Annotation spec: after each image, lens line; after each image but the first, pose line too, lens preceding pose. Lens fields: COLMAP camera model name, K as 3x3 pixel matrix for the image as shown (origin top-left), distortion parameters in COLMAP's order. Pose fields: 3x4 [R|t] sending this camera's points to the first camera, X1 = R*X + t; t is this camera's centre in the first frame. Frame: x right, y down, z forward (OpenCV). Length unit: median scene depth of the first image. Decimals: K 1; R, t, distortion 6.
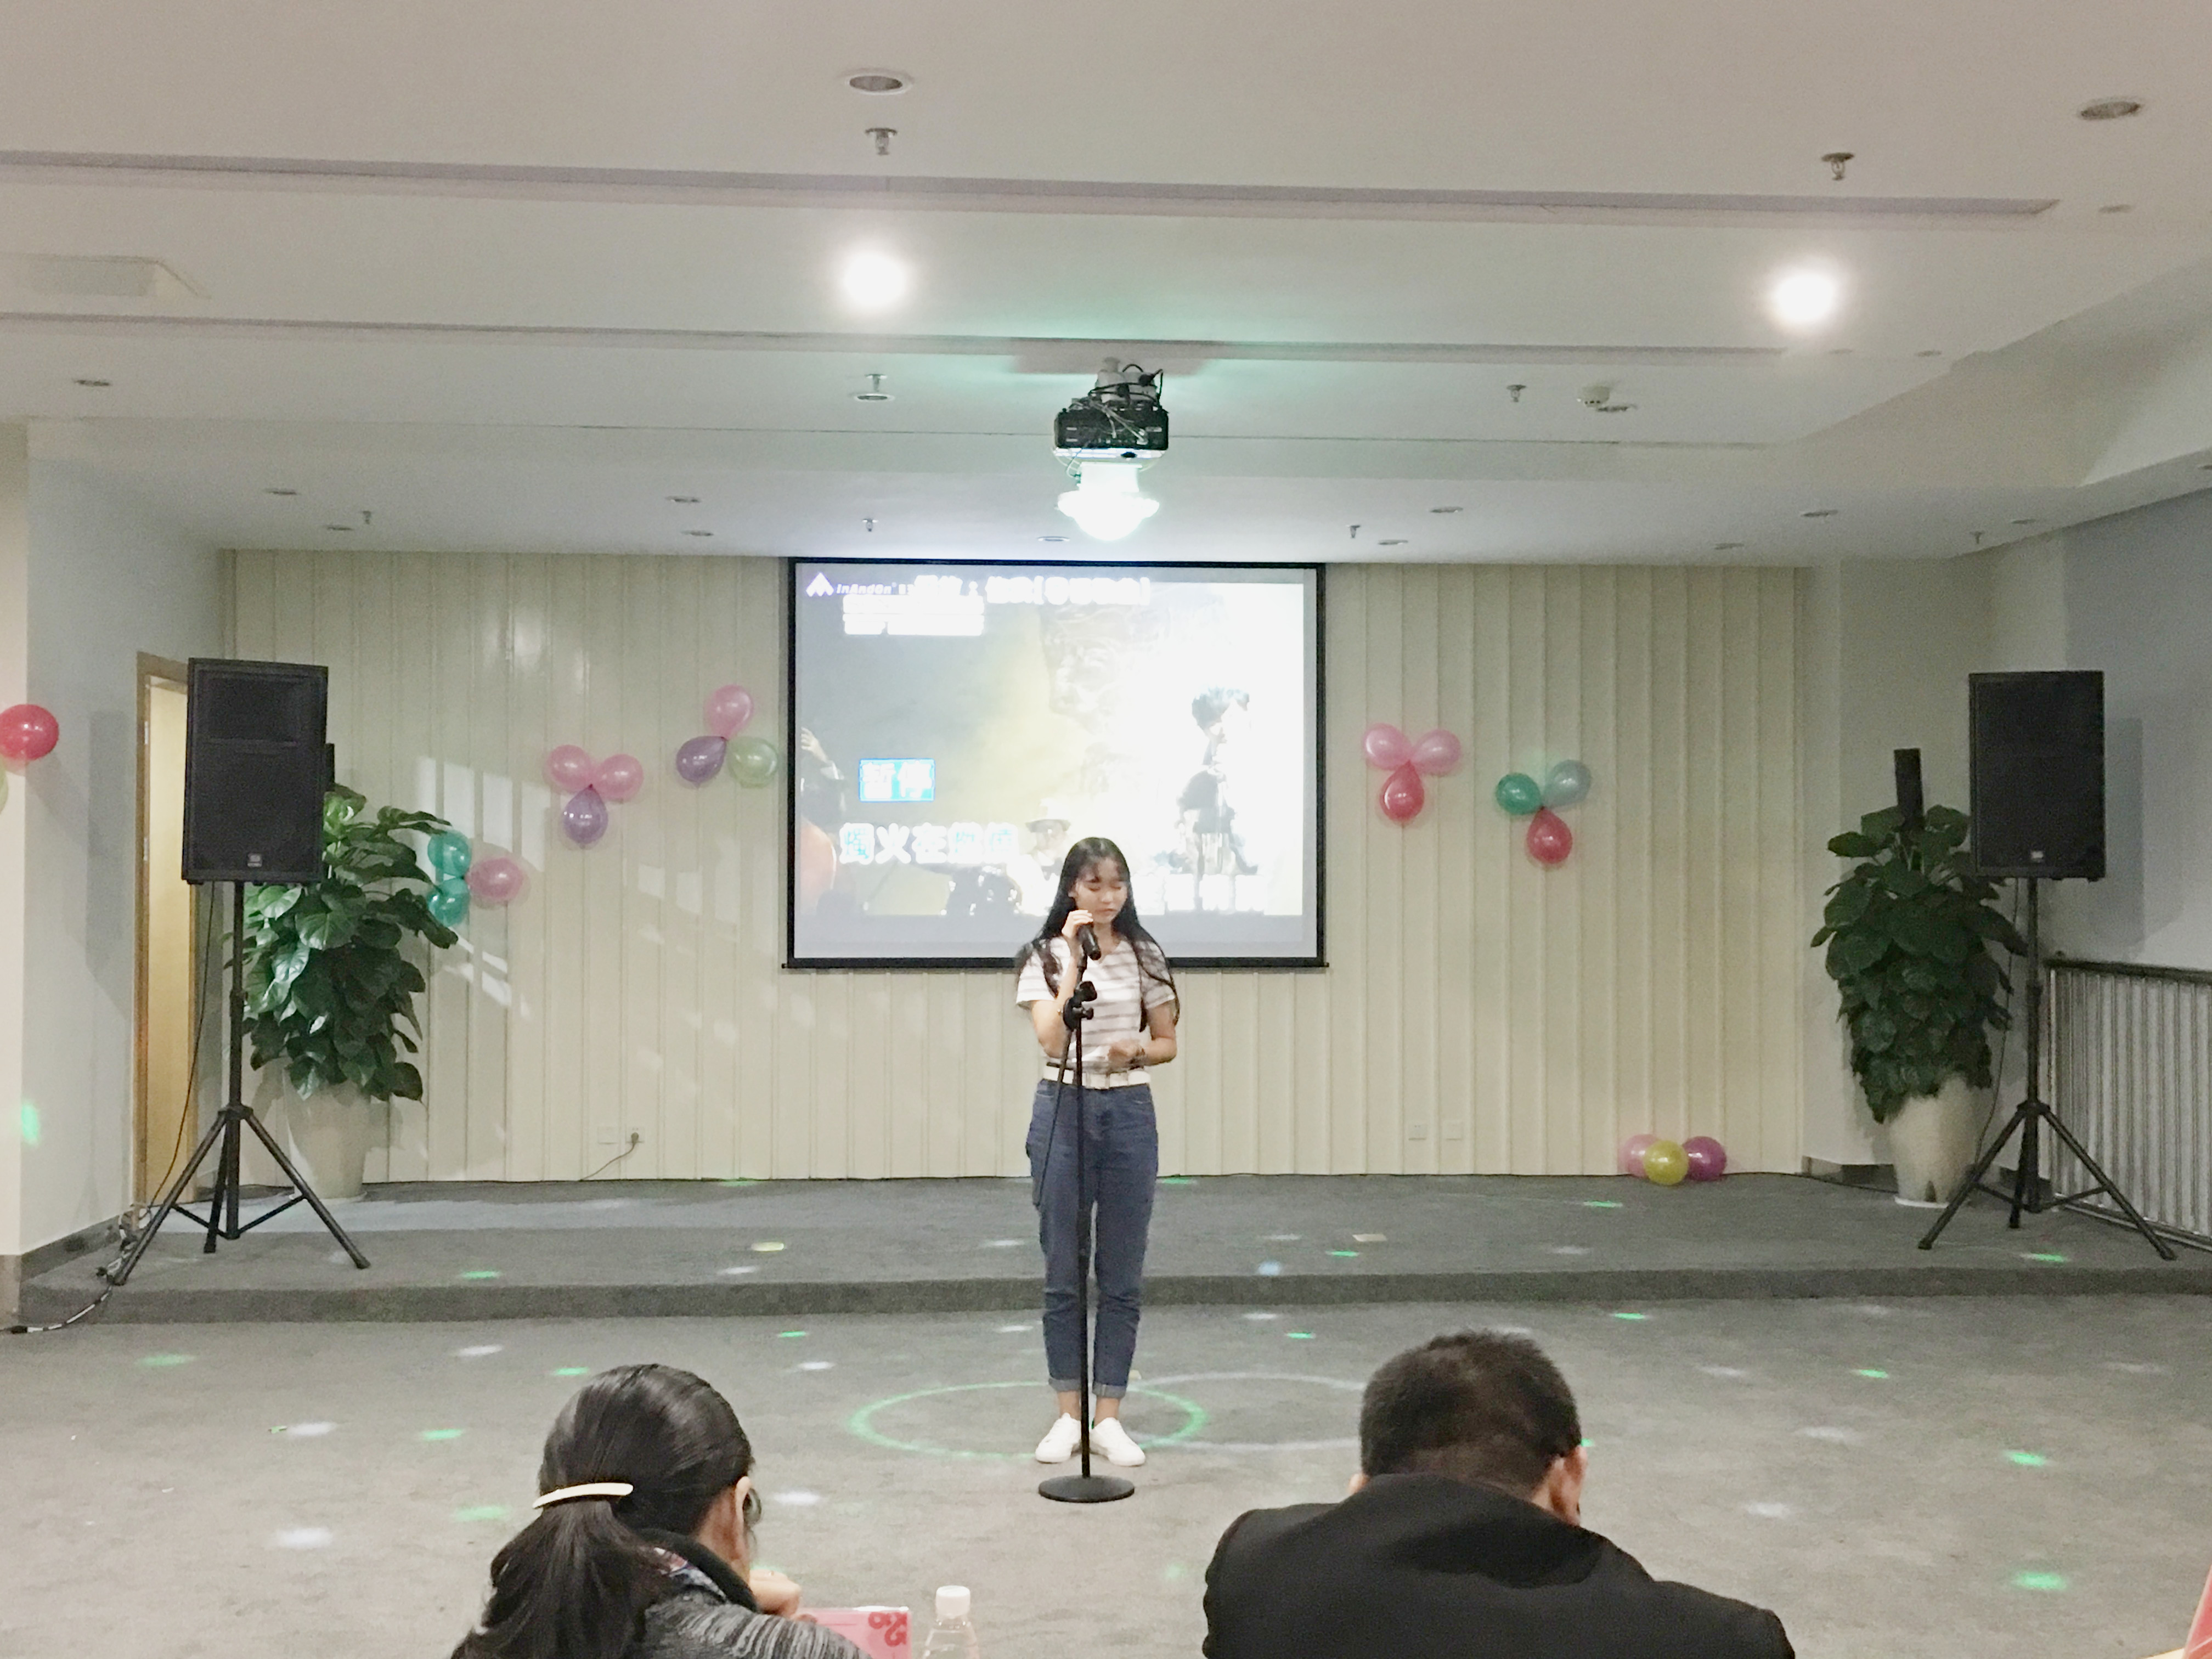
lens RADIAL K [[2635.3, 0, 1144.0], [0, 2635.3, 826.7], [0, 0, 1]] dist [-0.006862, 0.000000]
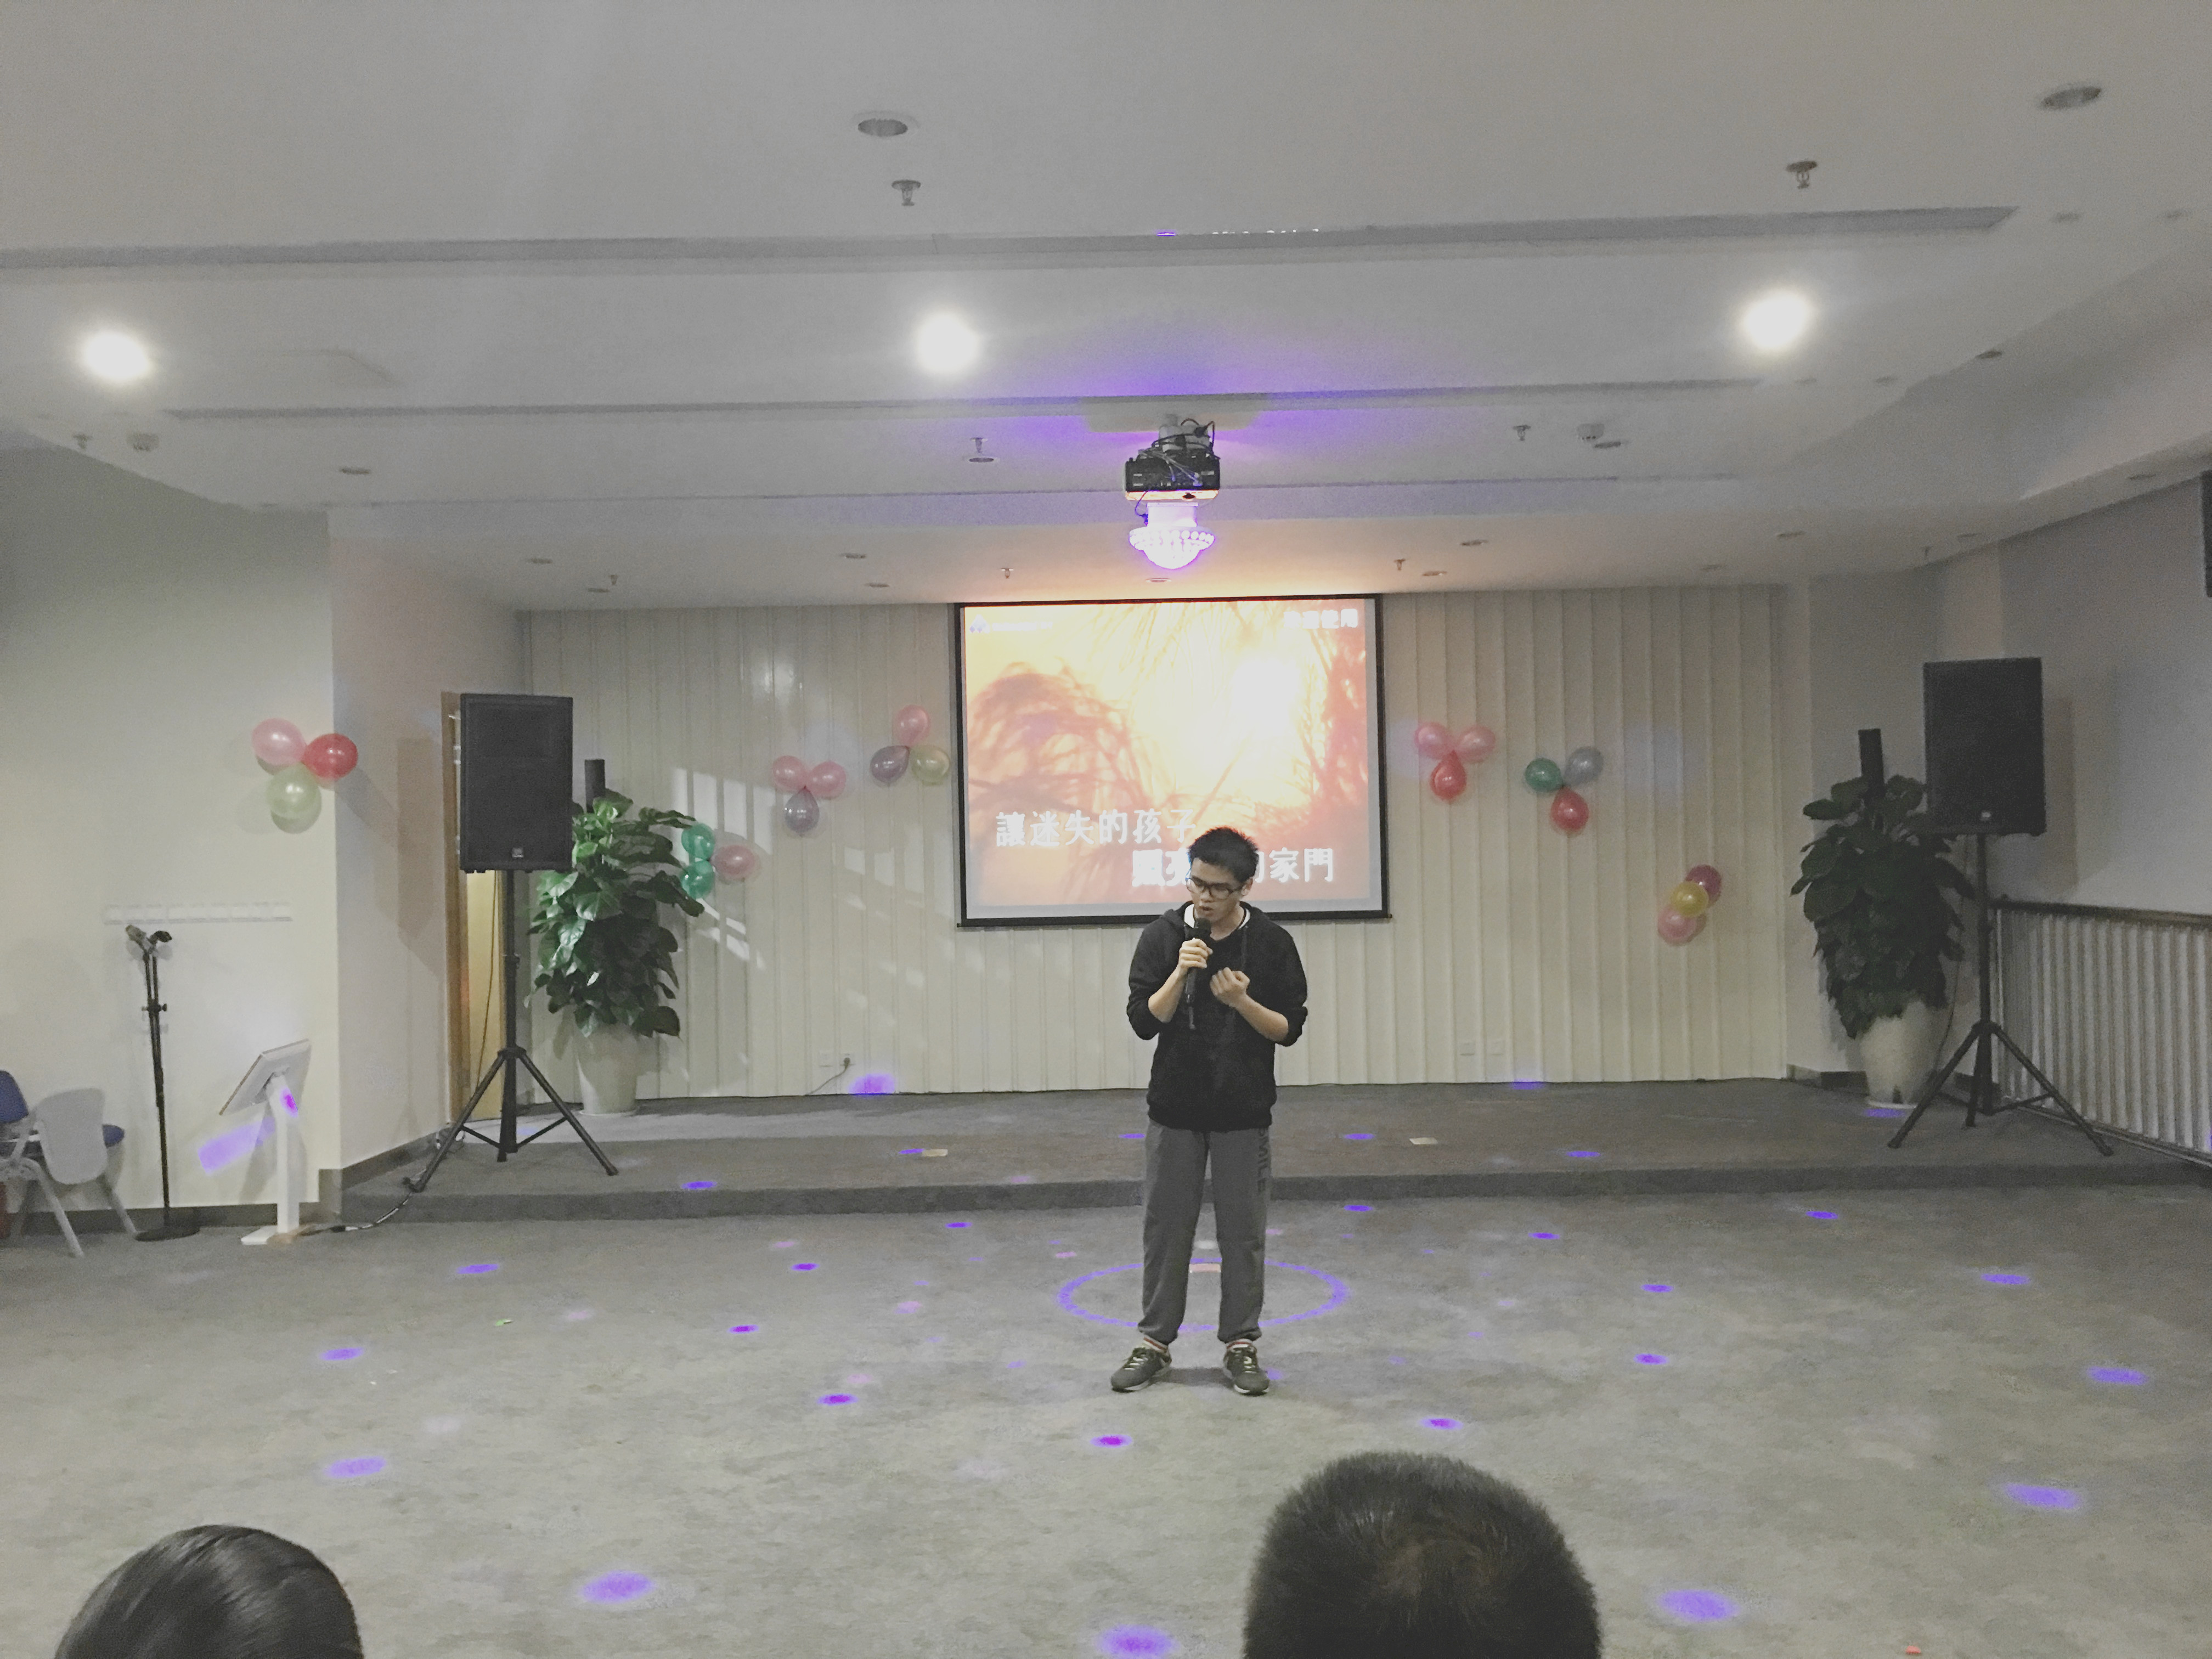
lens RADIAL K [[1892.3, 0, 1121.4], [0, 1892.3, 832.9], [0, 0, 1]] dist [0.022936, -0.046854]
pose [[0.995637, -0.022784, -0.090485, 0.027243], [0.023942, 0.999644, 0.011735, -0.000449], [0.090186, -0.013851, 0.995829, 0.107125]]
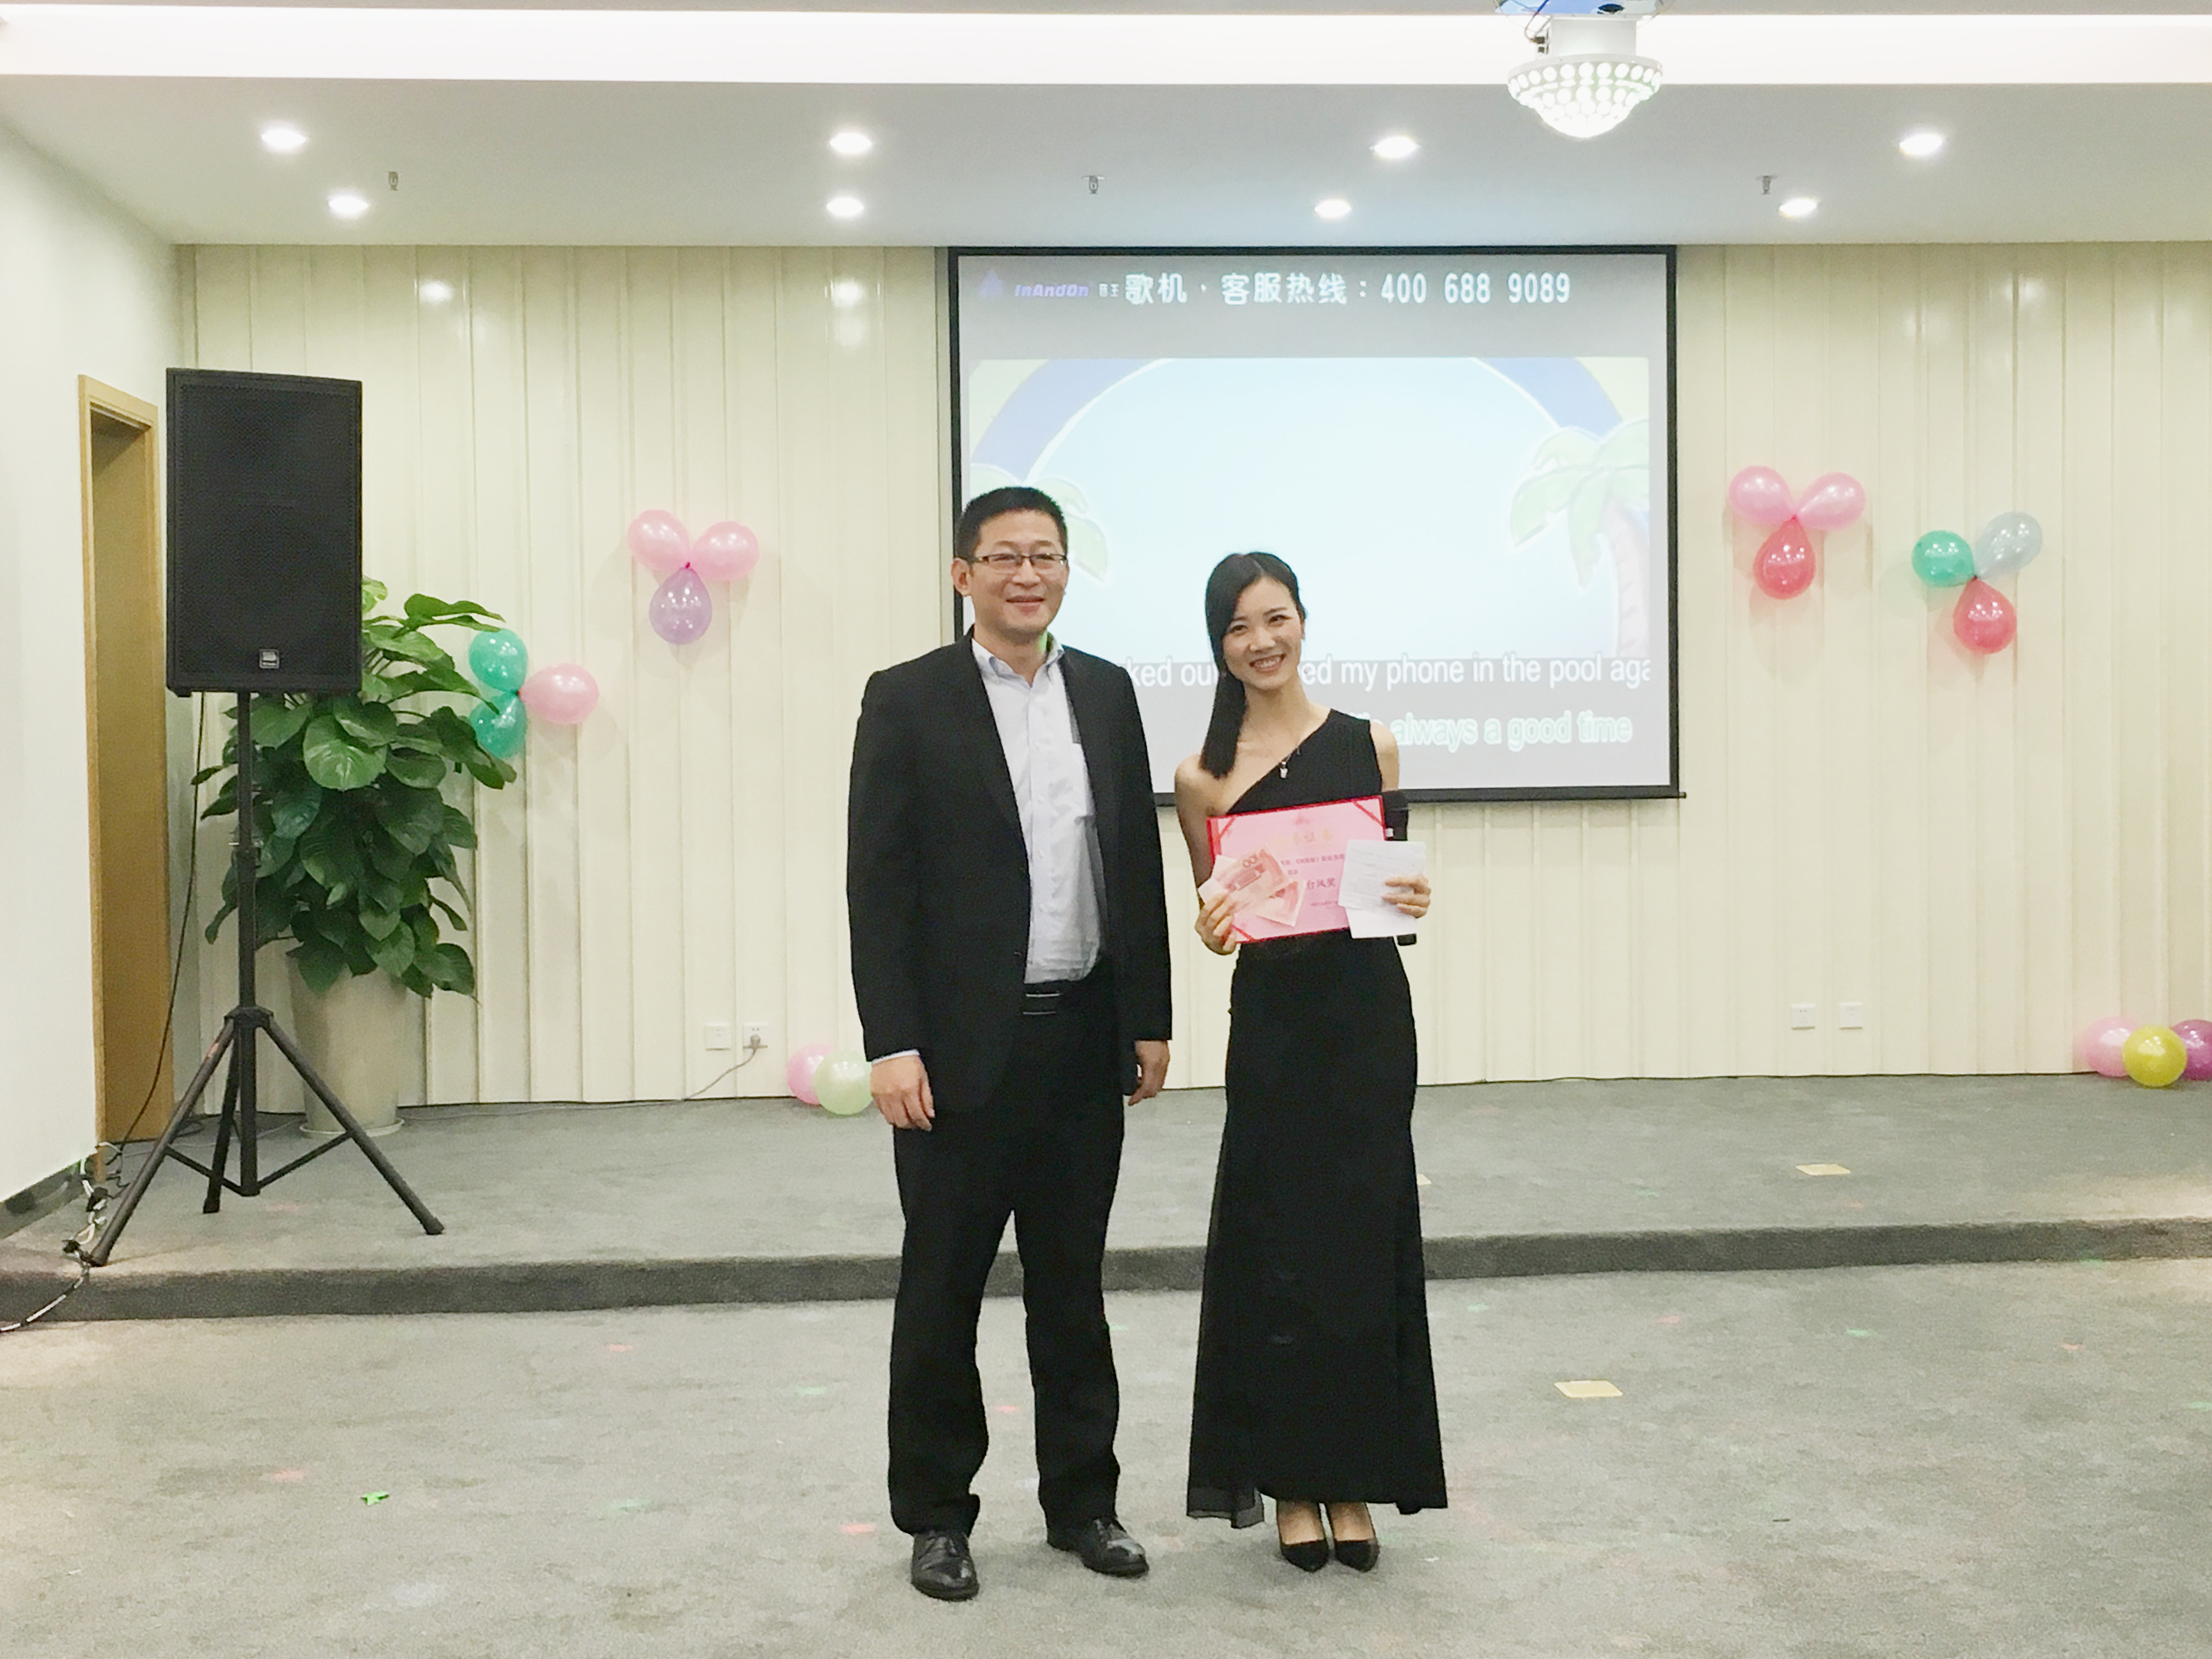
lens RADIAL K [[2976.6, 0, 1096.1], [0, 2976.6, 837.8], [0, 0, 1]] dist [-0.002579, 0.000000]
pose [[0.999827, -0.013772, -0.012526, -0.093994], [0.014481, 0.998188, 0.058408, 0.014823], [0.011699, -0.058580, 0.998214, 0.182742]]
